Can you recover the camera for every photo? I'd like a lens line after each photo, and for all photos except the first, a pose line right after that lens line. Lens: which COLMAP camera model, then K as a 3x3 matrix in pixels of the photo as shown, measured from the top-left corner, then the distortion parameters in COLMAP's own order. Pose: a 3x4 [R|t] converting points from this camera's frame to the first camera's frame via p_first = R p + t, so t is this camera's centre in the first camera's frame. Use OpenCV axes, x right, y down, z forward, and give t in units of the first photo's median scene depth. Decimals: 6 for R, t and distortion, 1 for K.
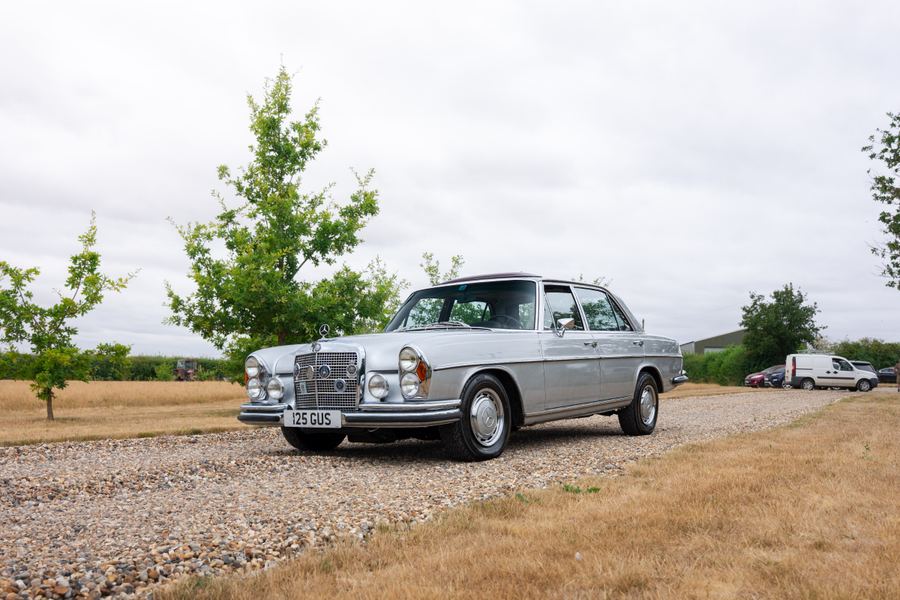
lens RADIAL K [[882.4, 0, 437.4], [0, 882.4, 334.5], [0, 0, 1]] dist [-0.060768, 0.031007]
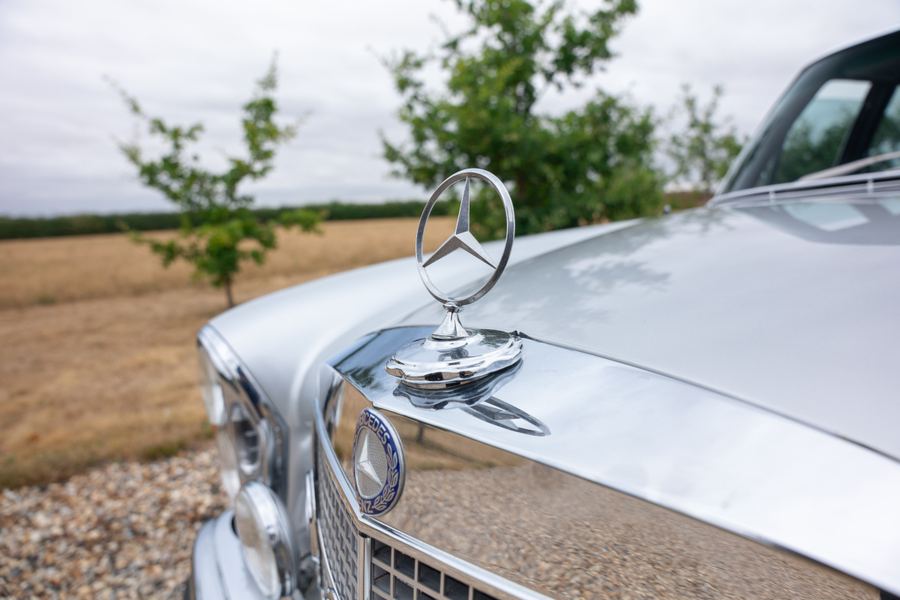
lens RADIAL K [[600.8, 0, 451.7], [0, 600.8, 301.3], [0, 0, 1]] dist [-0.168677, 0.125896]
pose [[0.939977, 0.008109, -0.341142, -0.049672], [0.062804, 0.978529, 0.196309, -0.004761], [0.335409, -0.205951, 0.919285, 0.455267]]
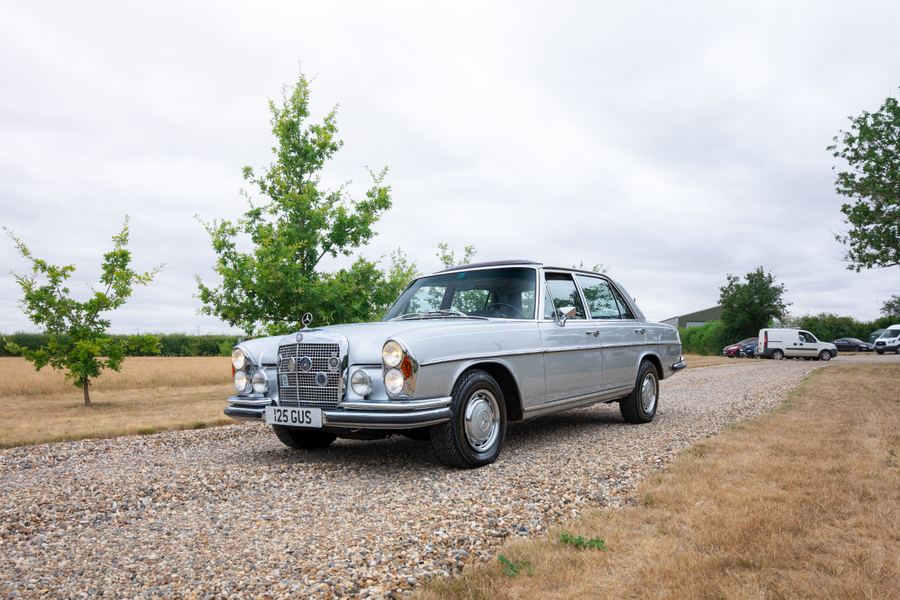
lens RADIAL K [[740.3, 0, 441.4], [0, 740.3, 346.7], [0, 0, 1]] dist [-0.151391, 0.126747]
pose [[0.999501, -0.013246, -0.028677, 0.017561], [0.014506, 0.998917, 0.044210, -0.006666], [0.028060, -0.044604, 0.998611, 0.100152]]
